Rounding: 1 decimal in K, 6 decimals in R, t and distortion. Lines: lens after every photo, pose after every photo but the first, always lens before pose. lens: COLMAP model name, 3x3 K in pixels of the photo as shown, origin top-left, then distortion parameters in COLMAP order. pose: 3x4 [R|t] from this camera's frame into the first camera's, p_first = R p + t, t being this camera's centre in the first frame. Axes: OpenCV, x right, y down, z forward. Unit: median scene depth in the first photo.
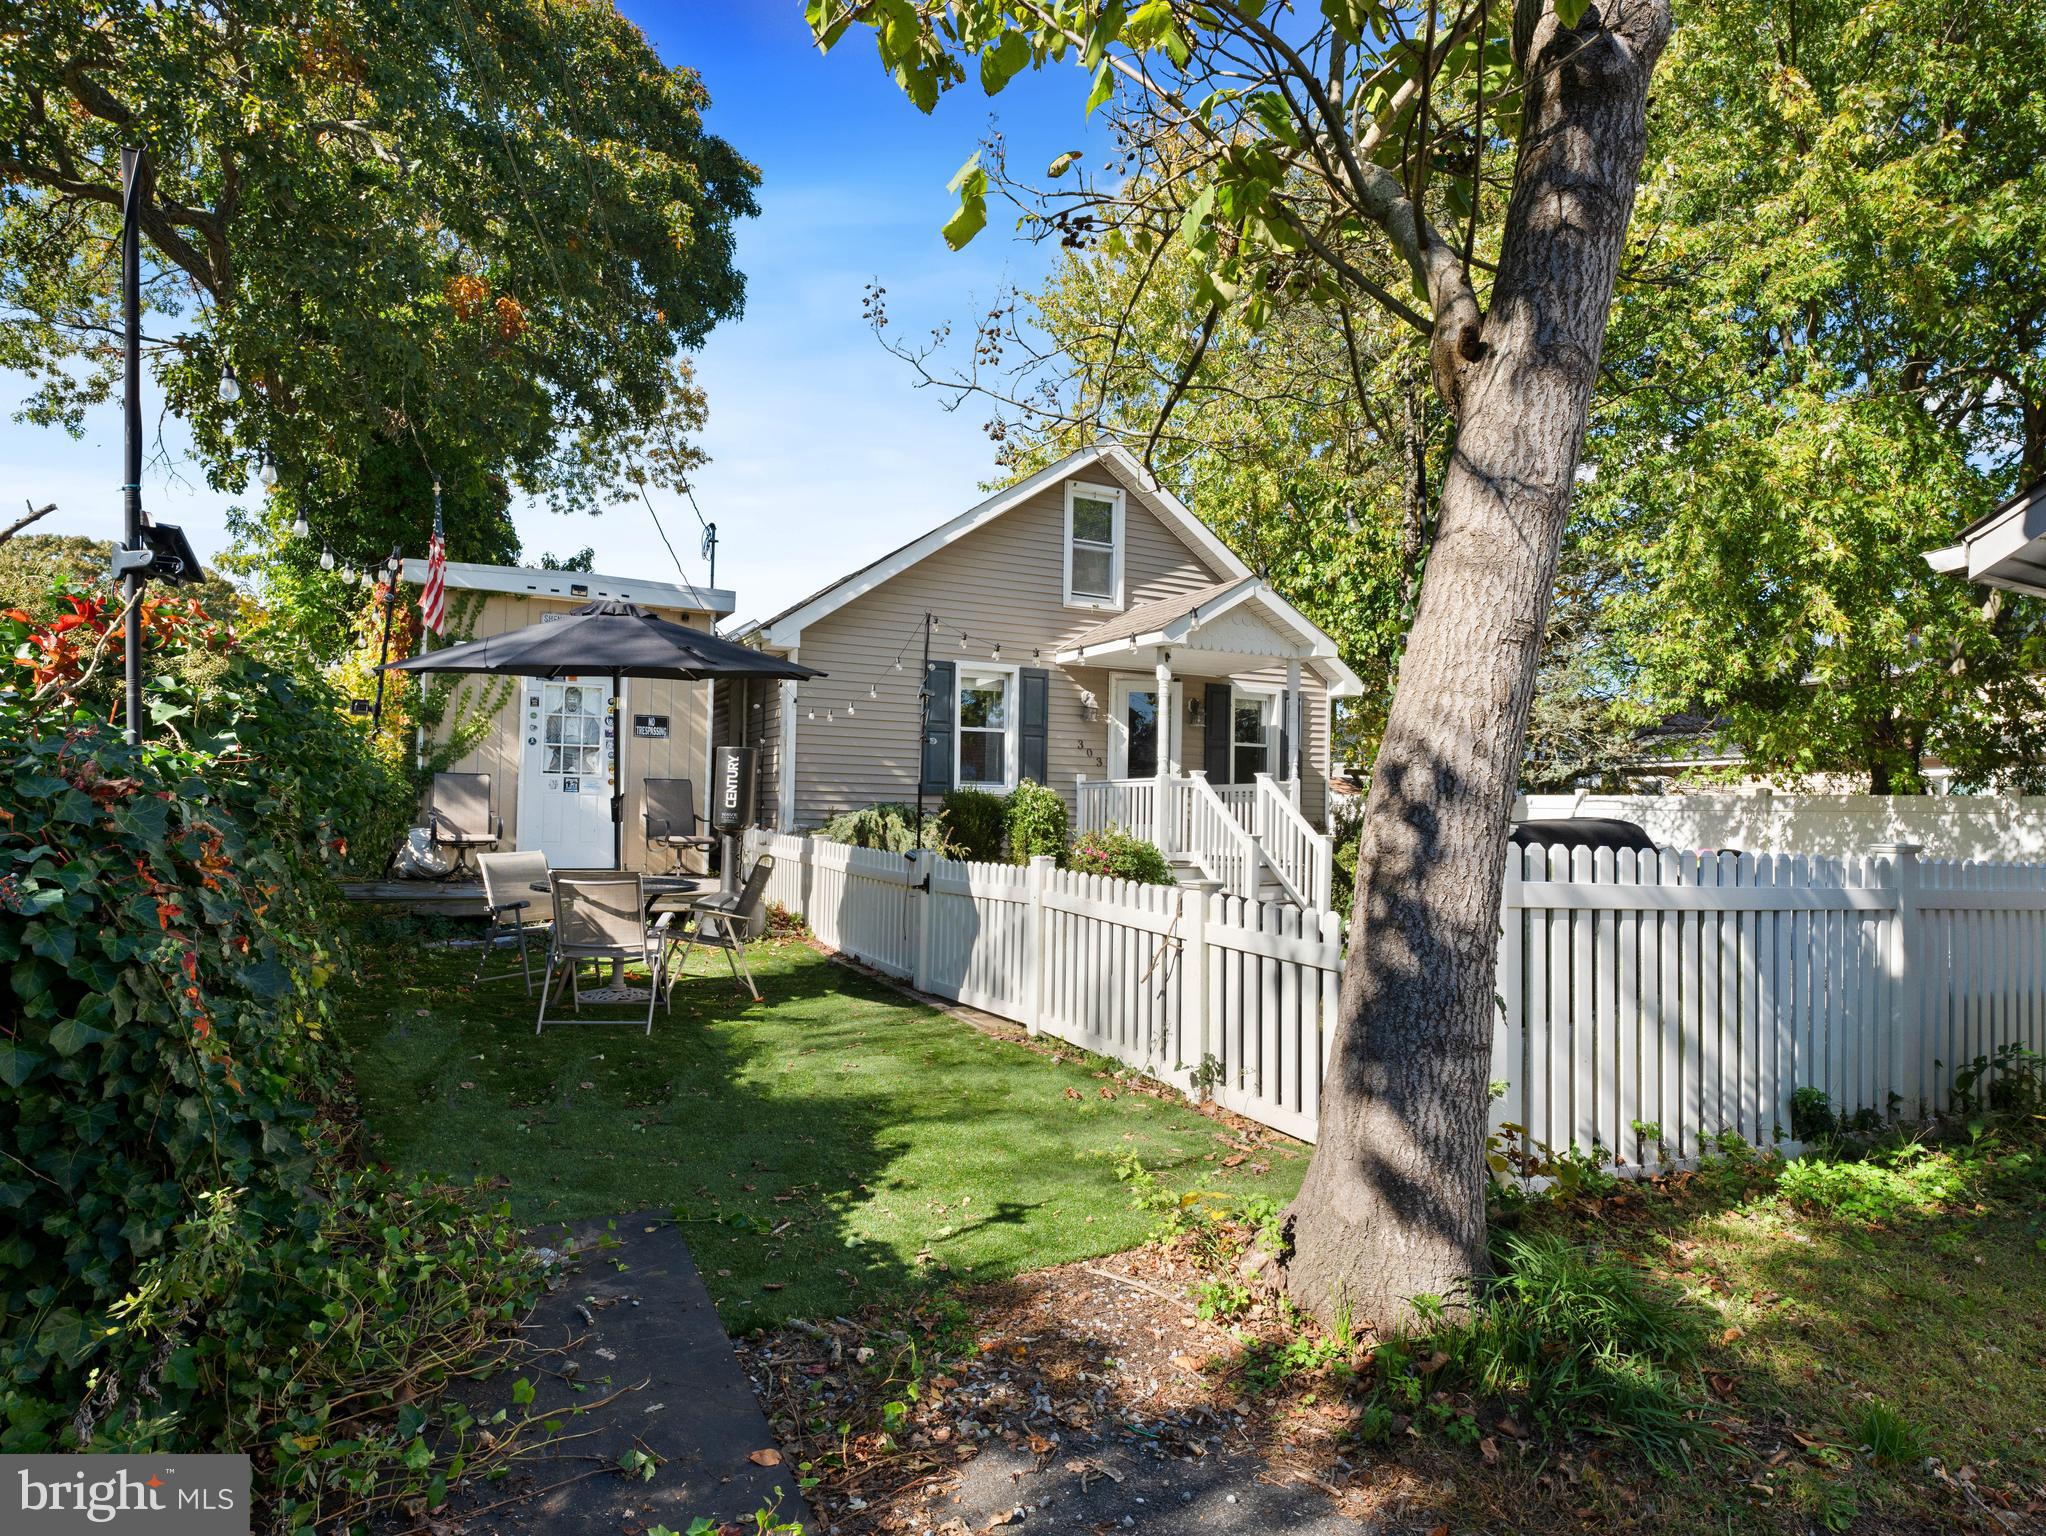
lens RADIAL K [[1426.5, 0, 1026.9], [0, 1426.5, 748.5], [0, 0, 1]] dist [-0.010410, -0.001197]
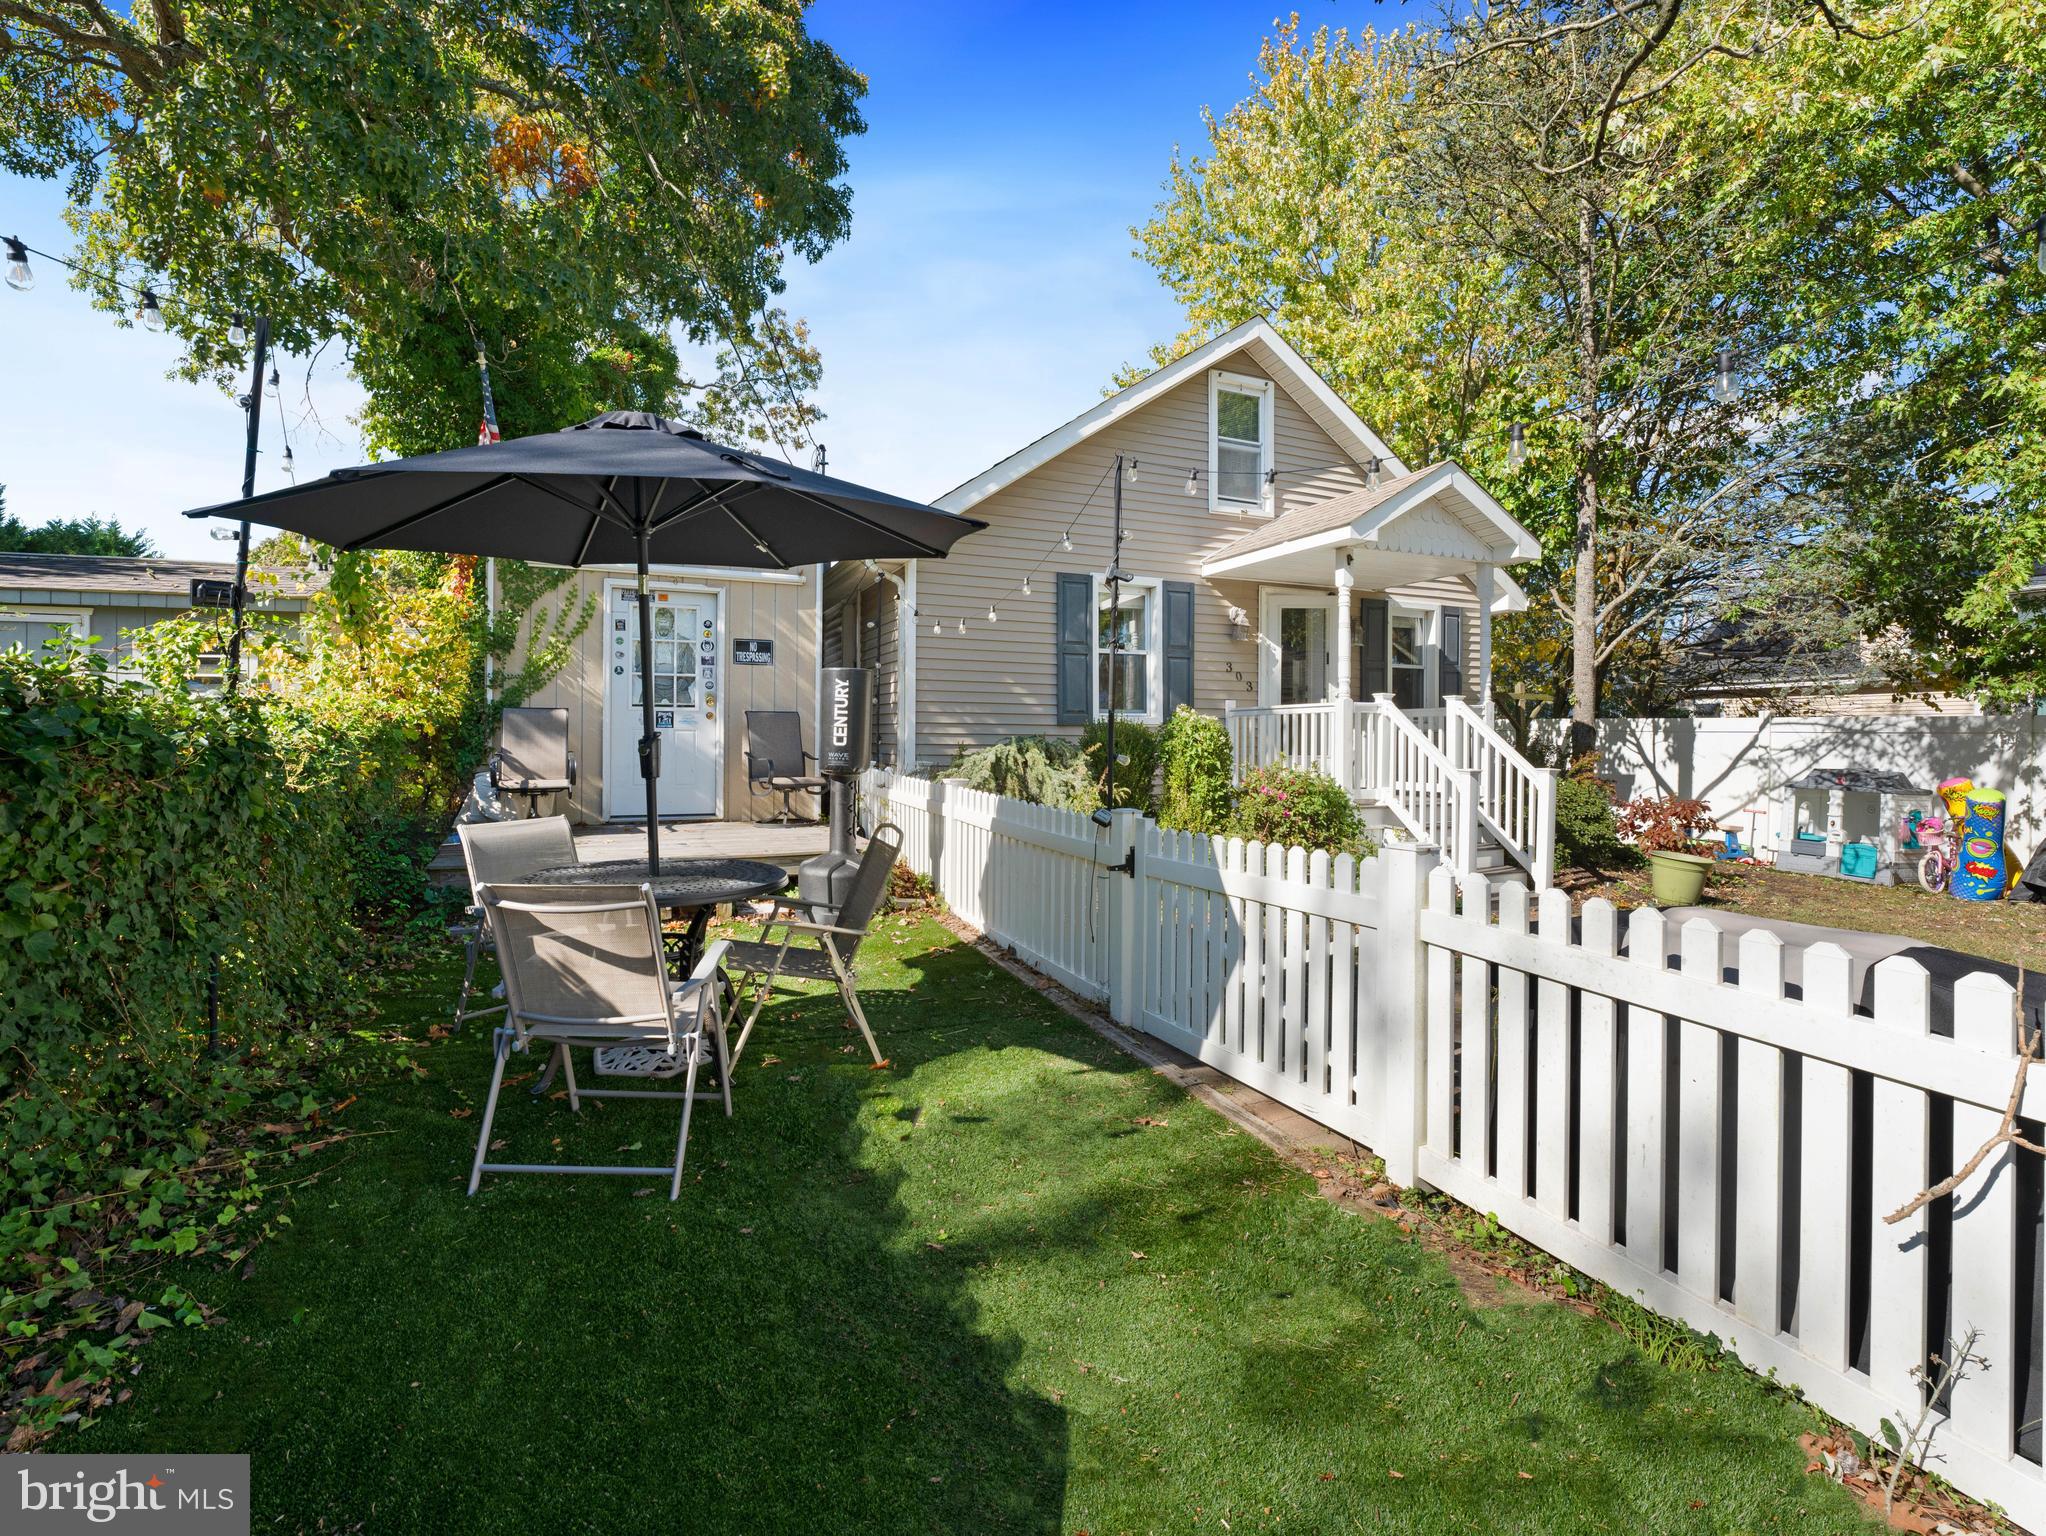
lens RADIAL K [[1047.2, 0, 958.5], [0, 1047.2, 719.9], [0, 0, 1]] dist [-0.001422, 0.000359]
pose [[0.994240, -0.013016, -0.106382, -0.066416], [0.015995, 0.999502, 0.027197, 0.010343], [0.105975, -0.028742, 0.993953, 0.353344]]
